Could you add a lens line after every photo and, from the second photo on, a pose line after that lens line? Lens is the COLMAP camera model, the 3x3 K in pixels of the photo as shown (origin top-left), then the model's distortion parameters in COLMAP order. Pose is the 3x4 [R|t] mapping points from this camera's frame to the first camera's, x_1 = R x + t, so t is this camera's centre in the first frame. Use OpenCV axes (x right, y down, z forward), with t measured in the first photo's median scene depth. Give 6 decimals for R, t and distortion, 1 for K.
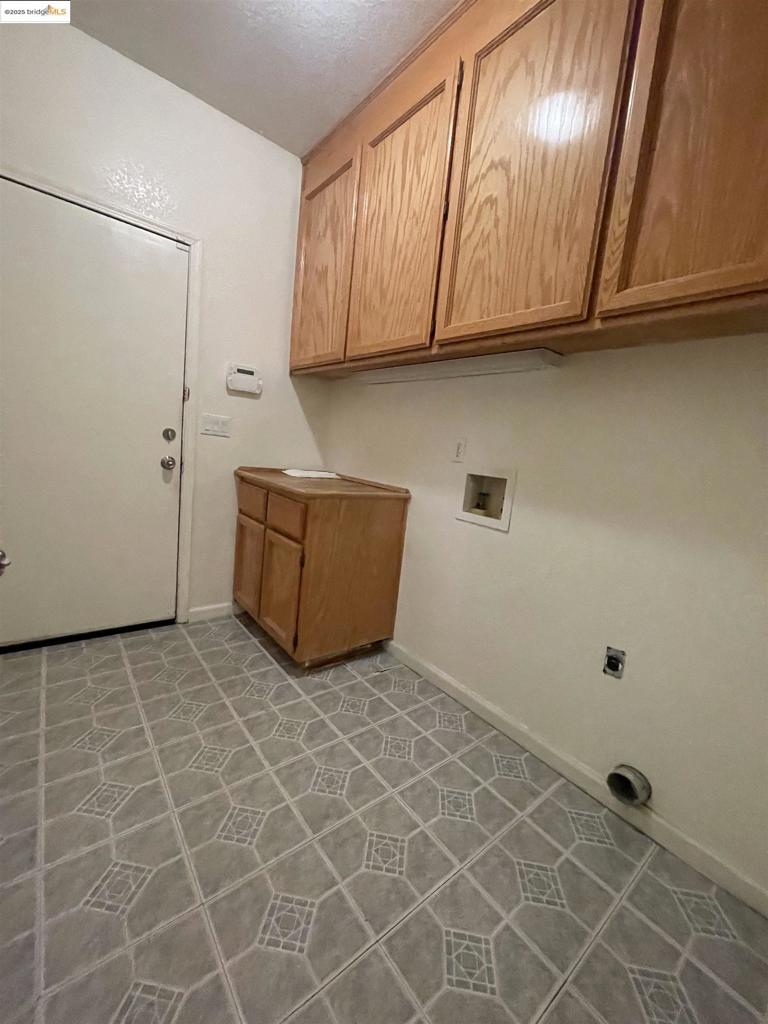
lens RADIAL K [[412.7, 0, 386.6], [0, 412.7, 510.7], [0, 0, 1]] dist [0.000959, 0.000089]
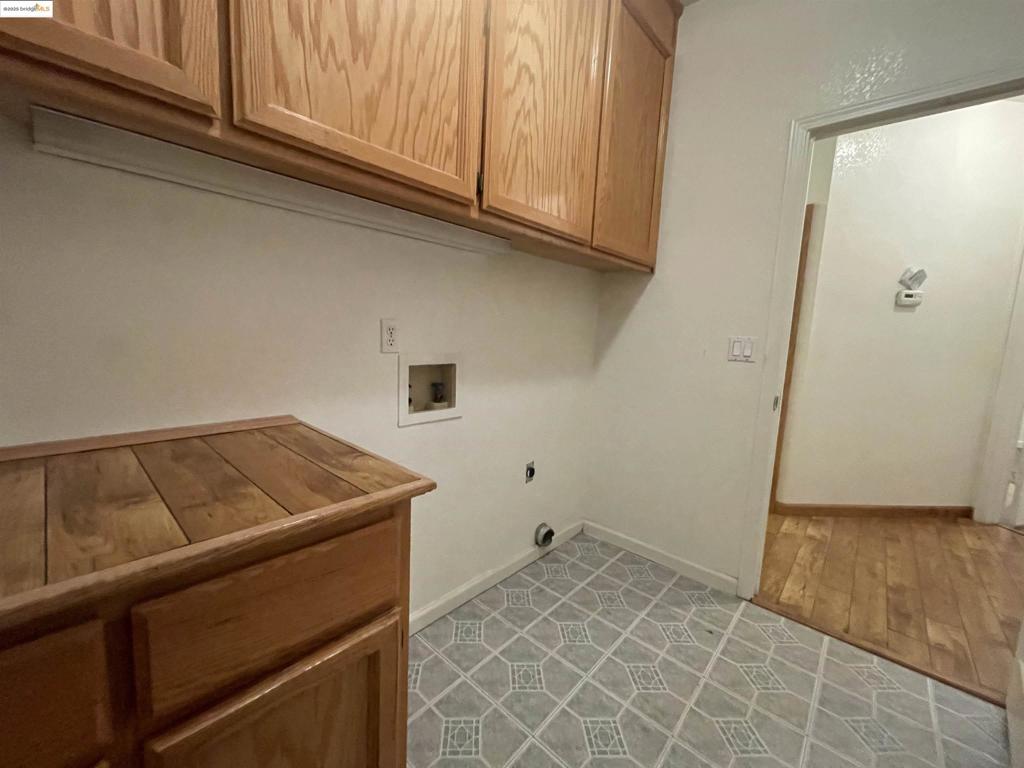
lens RADIAL K [[412.7, 0, 514.3], [0, 412.7, 381.4], [0, 0, 1]] dist [0.000959, 0.000089]
pose [[-0.142891, -0.241030, 0.959941, -0.757984], [0.083584, 0.963490, 0.254362, -0.314249], [-0.986203, 0.116581, -0.117528, 1.173909]]
